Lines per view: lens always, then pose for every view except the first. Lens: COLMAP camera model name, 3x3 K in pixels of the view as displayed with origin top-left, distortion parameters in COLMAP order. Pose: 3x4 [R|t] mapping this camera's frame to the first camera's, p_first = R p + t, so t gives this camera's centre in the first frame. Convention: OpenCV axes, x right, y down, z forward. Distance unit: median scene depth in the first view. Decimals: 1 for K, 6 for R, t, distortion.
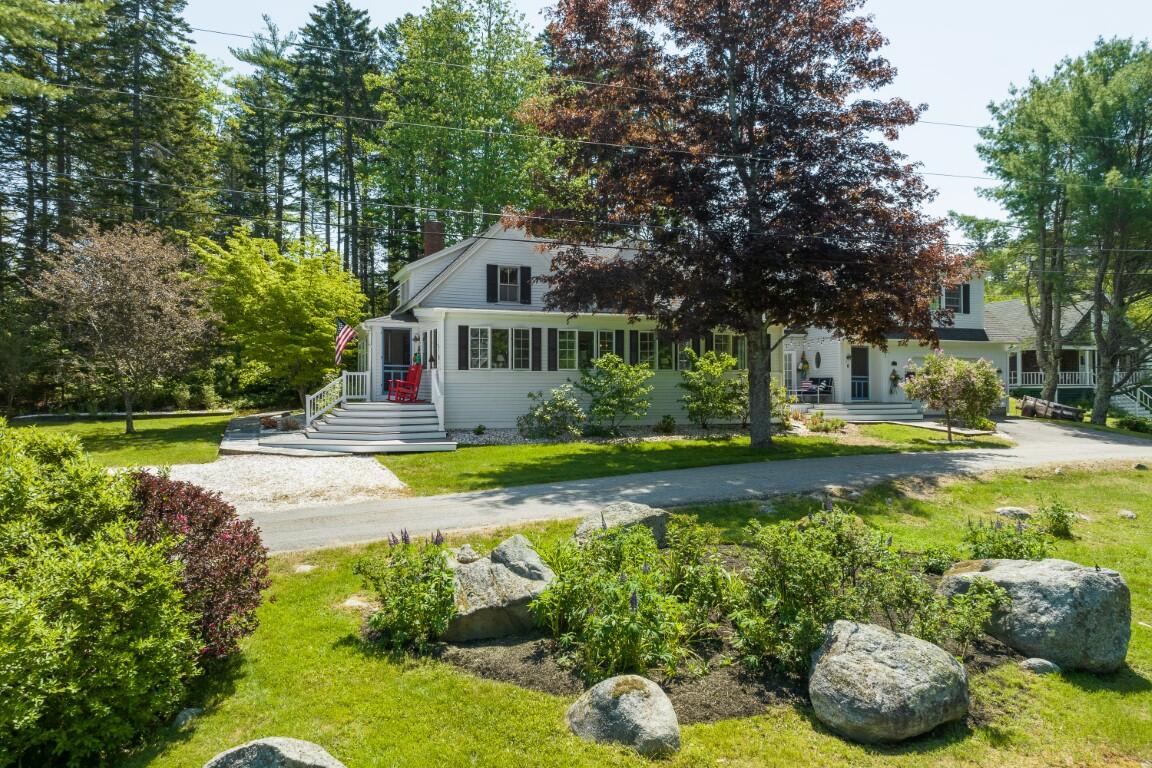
lens RADIAL K [[804.0, 0, 575.5], [0, 804.0, 397.5], [0, 0, 1]] dist [0.002114, 0.001366]
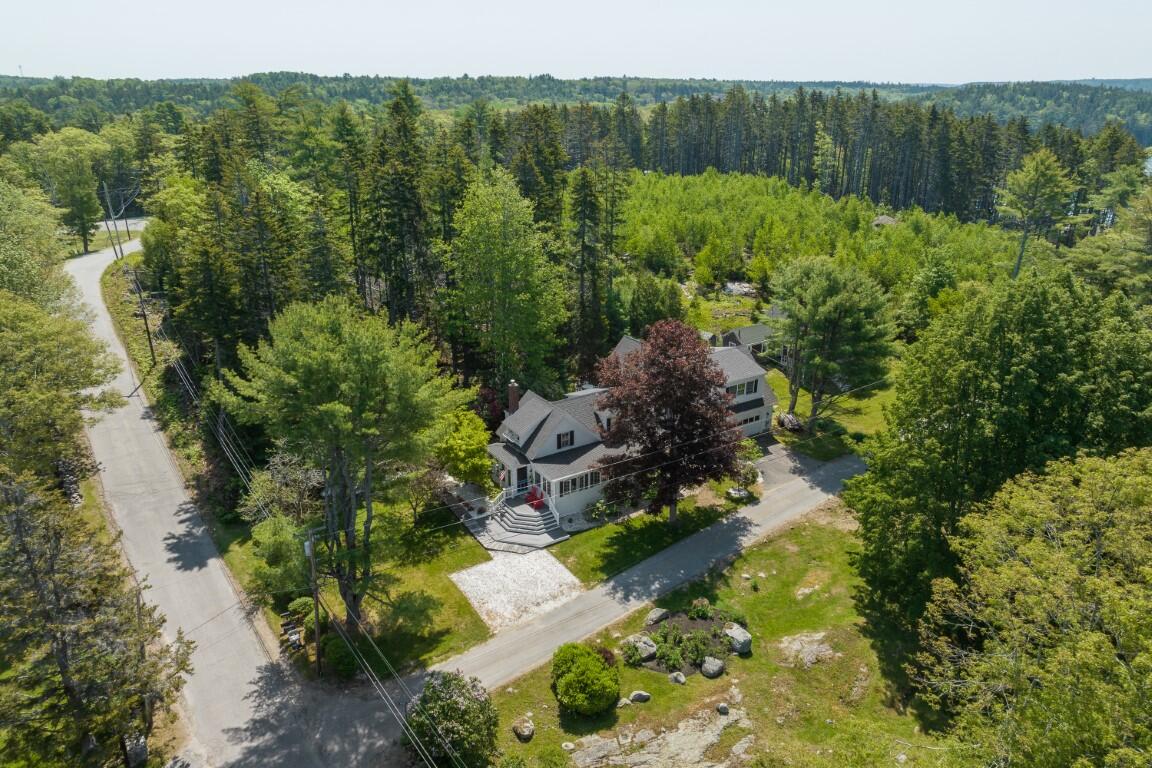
lens RADIAL K [[804.0, 0, 575.5], [0, 804.0, 397.5], [0, 0, 1]] dist [0.002114, 0.001366]
pose [[0.979481, -0.067115, 0.190035, -0.545290], [-0.005871, 0.933021, 0.359773, -1.215595], [-0.201452, -0.353507, 0.913482, -1.204510]]
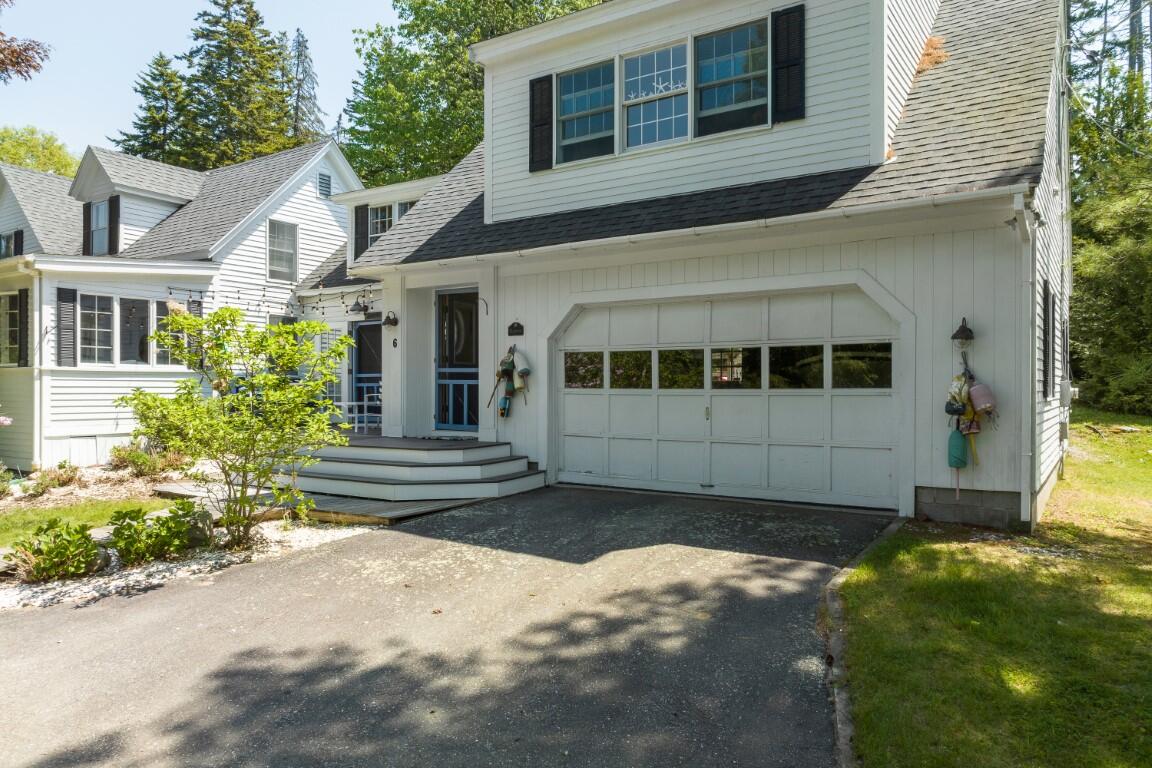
lens RADIAL K [[804.0, 0, 575.5], [0, 804.0, 397.5], [0, 0, 1]] dist [0.002114, 0.001366]
pose [[0.569444, 0.015344, -0.821887, 0.945266], [-0.001971, 0.999848, 0.017301, -0.026458], [0.822028, -0.008232, 0.569388, 1.132281]]
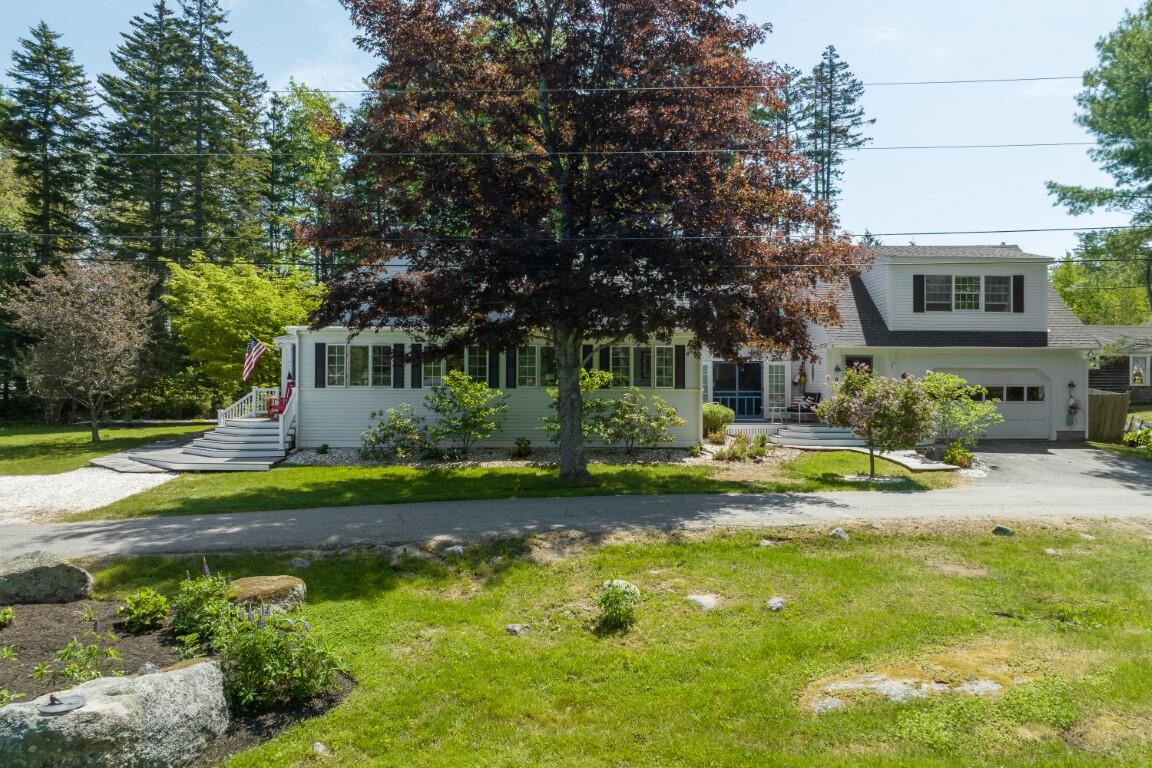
lens RADIAL K [[804.0, 0, 575.5], [0, 804.0, 397.5], [0, 0, 1]] dist [0.002114, 0.001366]
pose [[0.947863, 0.009295, -0.318542, 0.463827], [-0.008932, 0.999957, 0.002602, -0.026880], [0.318553, 0.000379, 0.947905, 0.160030]]
